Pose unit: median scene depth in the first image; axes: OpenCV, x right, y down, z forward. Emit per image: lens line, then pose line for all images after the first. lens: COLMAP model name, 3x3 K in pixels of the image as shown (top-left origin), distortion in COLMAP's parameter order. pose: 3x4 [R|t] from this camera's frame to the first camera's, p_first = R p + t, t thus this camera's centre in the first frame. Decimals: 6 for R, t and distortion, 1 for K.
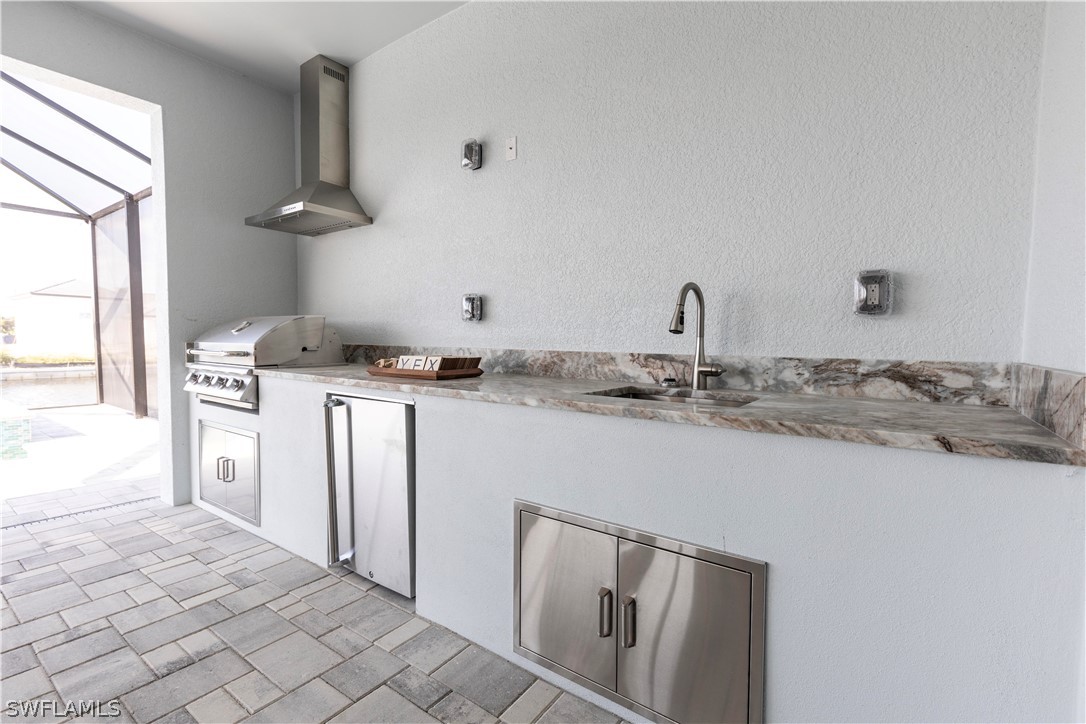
lens RADIAL K [[490.2, 0, 545.4], [0, 490.2, 360.2], [0, 0, 1]] dist [0.020824, 0.000397]
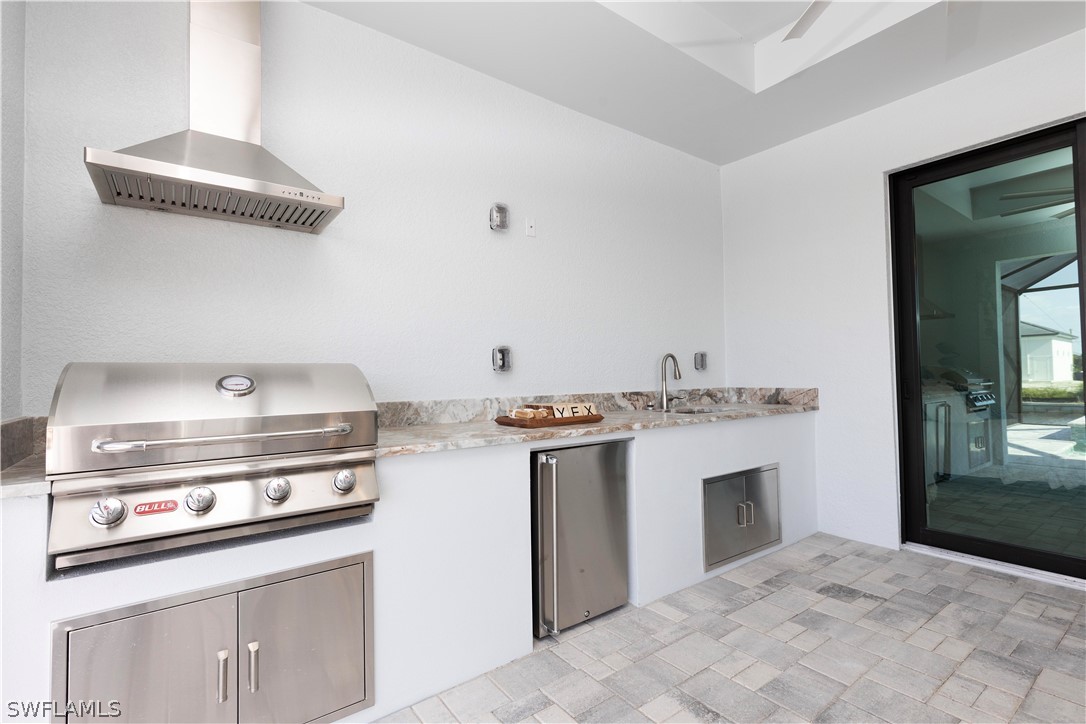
lens RADIAL K [[502.7, 0, 544.9], [0, 502.7, 360.8], [0, 0, 1]] dist [0.000985, 0.000389]
pose [[0.306882, 0.013351, 0.951654, -1.478633], [0.061378, 0.997543, -0.033787, -0.078292], [-0.949766, 0.068779, 0.305309, 0.754844]]
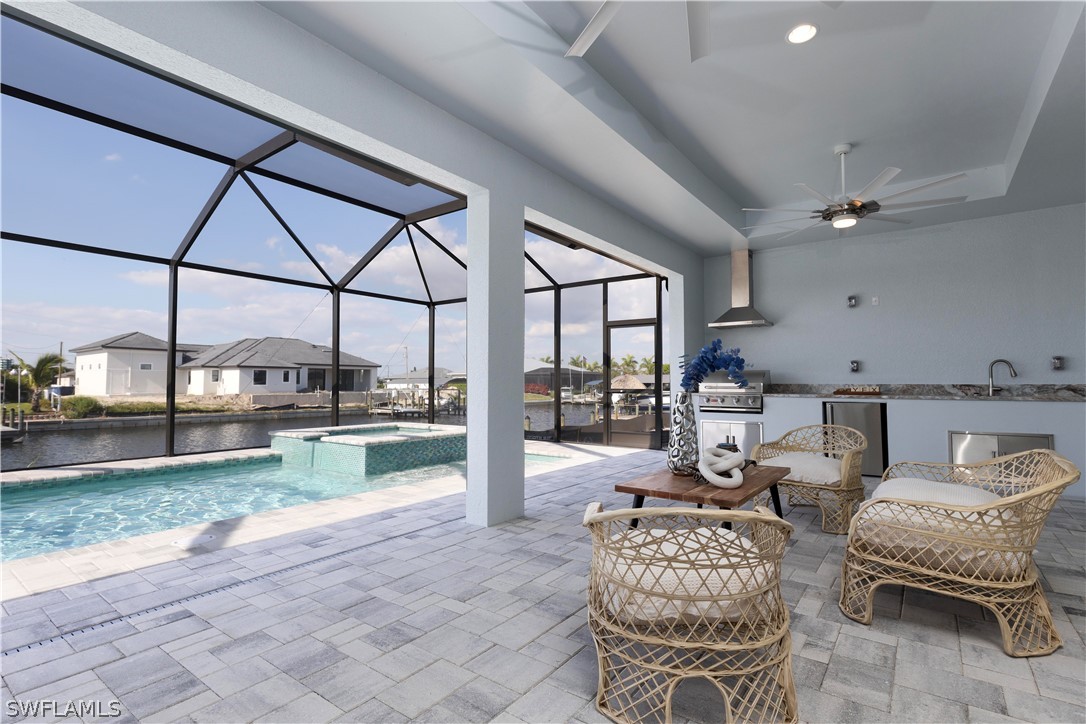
lens RADIAL K [[517.0, 0, 542.7], [0, 517.0, 365.4], [0, 0, 1]] dist [0.003407, 0.001116]
pose [[0.999882, -0.011505, -0.010139, -2.039249], [0.010664, 0.996785, -0.079416, 0.083844], [0.011020, 0.079298, 0.996790, -1.842170]]
